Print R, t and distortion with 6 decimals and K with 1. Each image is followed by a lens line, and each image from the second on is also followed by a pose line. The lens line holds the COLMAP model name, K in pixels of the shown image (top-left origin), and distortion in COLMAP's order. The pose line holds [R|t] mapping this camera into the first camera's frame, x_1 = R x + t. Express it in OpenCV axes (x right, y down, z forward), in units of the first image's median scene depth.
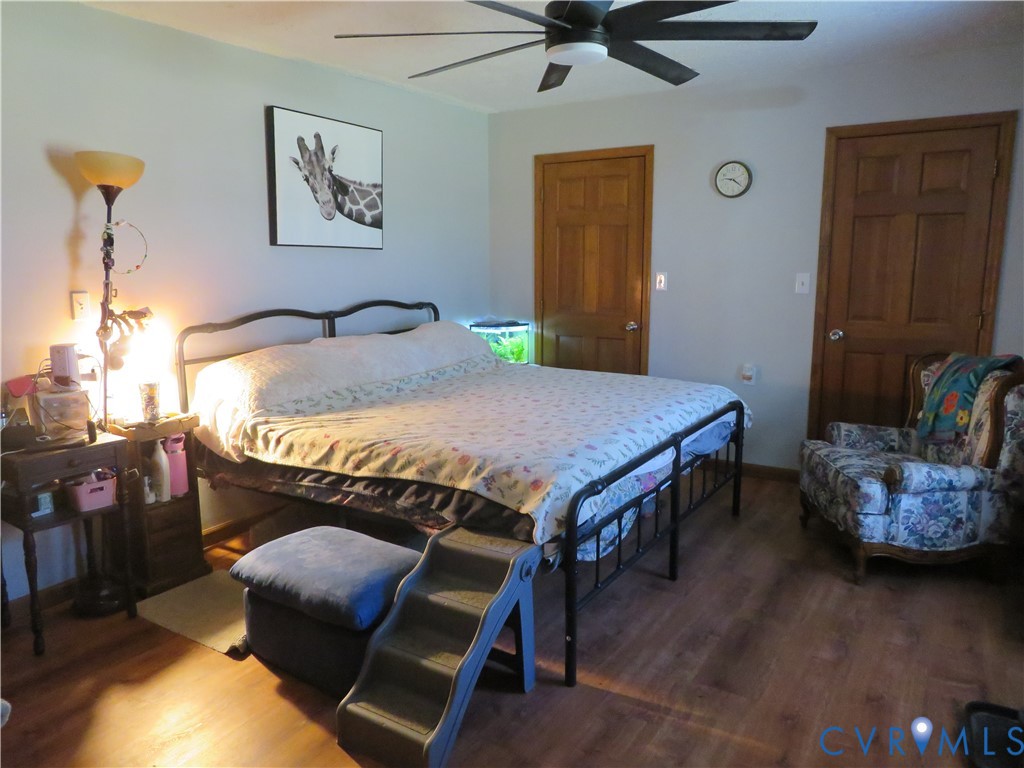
lens RADIAL K [[740.2, 0, 510.6], [0, 740.2, 380.9], [0, 0, 1]] dist [0.003169, 0.001087]
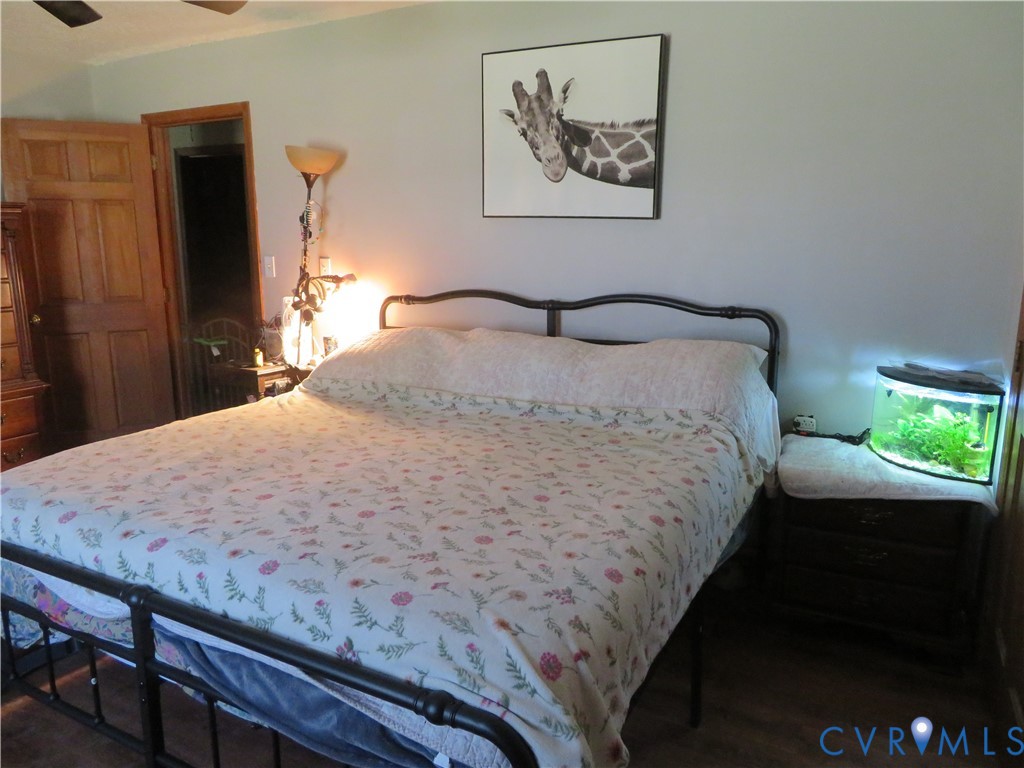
lens RADIAL K [[740.2, 0, 510.6], [0, 740.2, 380.9], [0, 0, 1]] dist [0.003169, 0.001087]
pose [[0.073738, 0.204725, -0.976038, 0.545697], [-0.163019, 0.968013, 0.190726, -0.157021], [0.983864, 0.145049, 0.104753, 0.906990]]
